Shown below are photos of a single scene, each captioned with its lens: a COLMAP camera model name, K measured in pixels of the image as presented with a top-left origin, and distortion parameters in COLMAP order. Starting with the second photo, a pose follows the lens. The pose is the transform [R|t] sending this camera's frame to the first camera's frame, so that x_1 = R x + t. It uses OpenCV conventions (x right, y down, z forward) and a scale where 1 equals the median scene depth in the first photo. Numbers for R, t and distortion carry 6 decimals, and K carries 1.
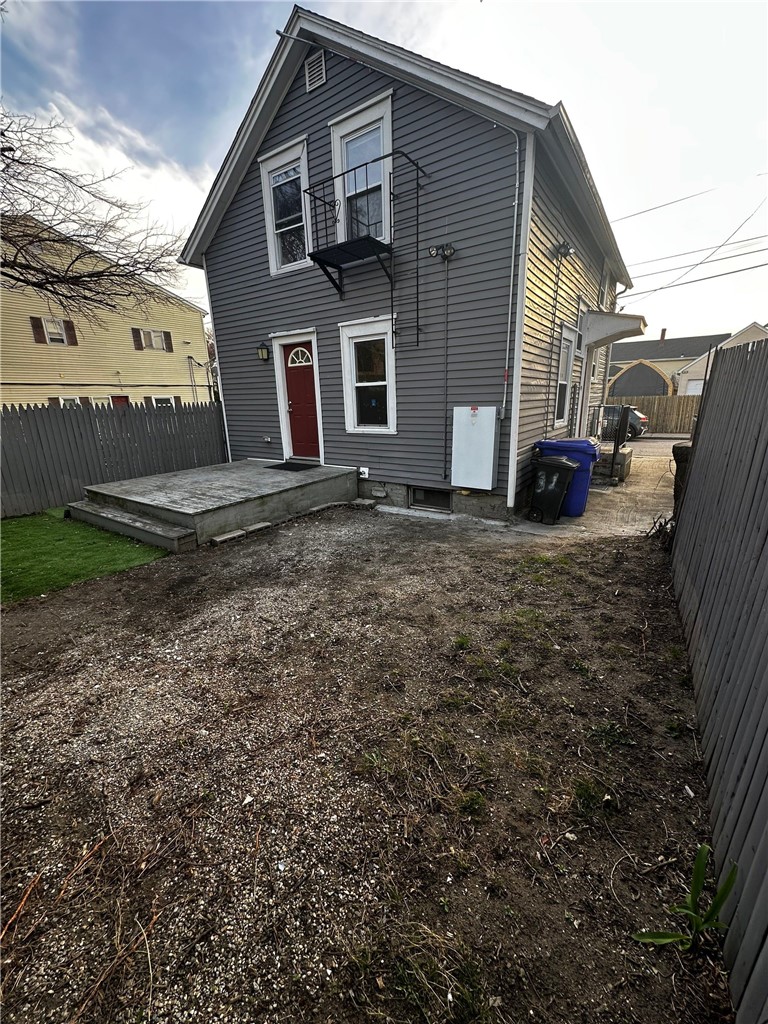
lens RADIAL K [[408.2, 0, 386.3], [0, 408.2, 513.7], [0, 0, 1]] dist [-0.003669, -0.000071]
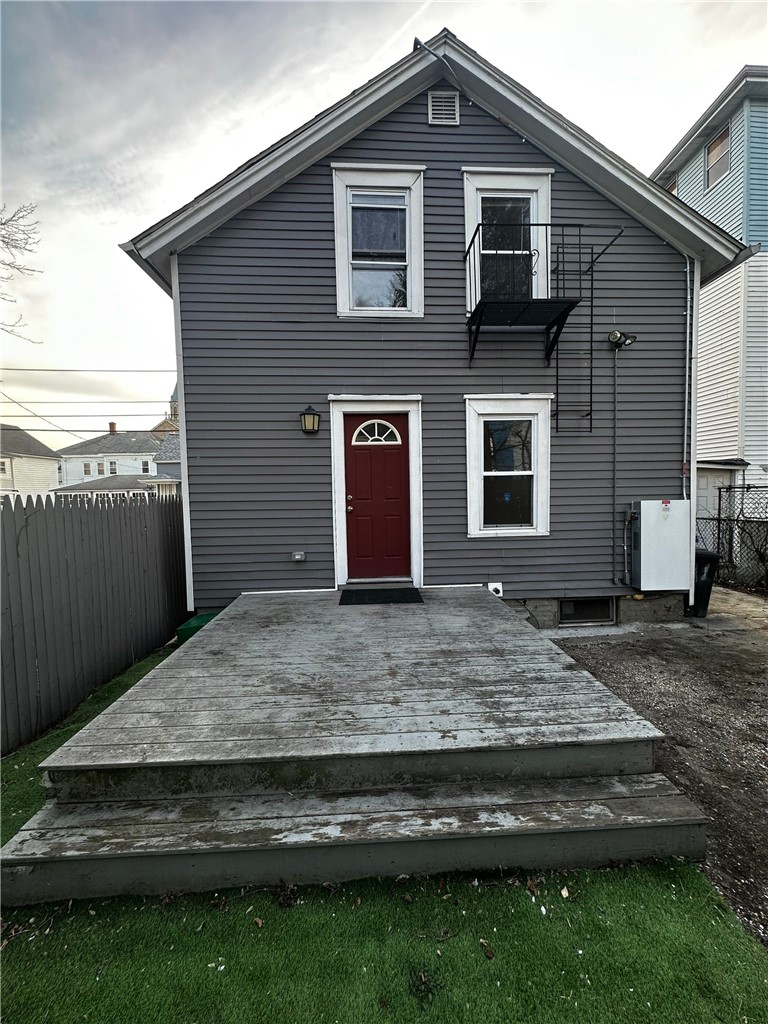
lens RADIAL K [[408.2, 0, 391.3], [0, 408.2, 513.3], [0, 0, 1]] dist [-0.003669, -0.000071]
pose [[0.793796, -0.021601, 0.607800, -0.692536], [0.164367, 0.969800, -0.180199, -0.143315], [-0.585552, 0.242944, 0.773374, 0.555716]]
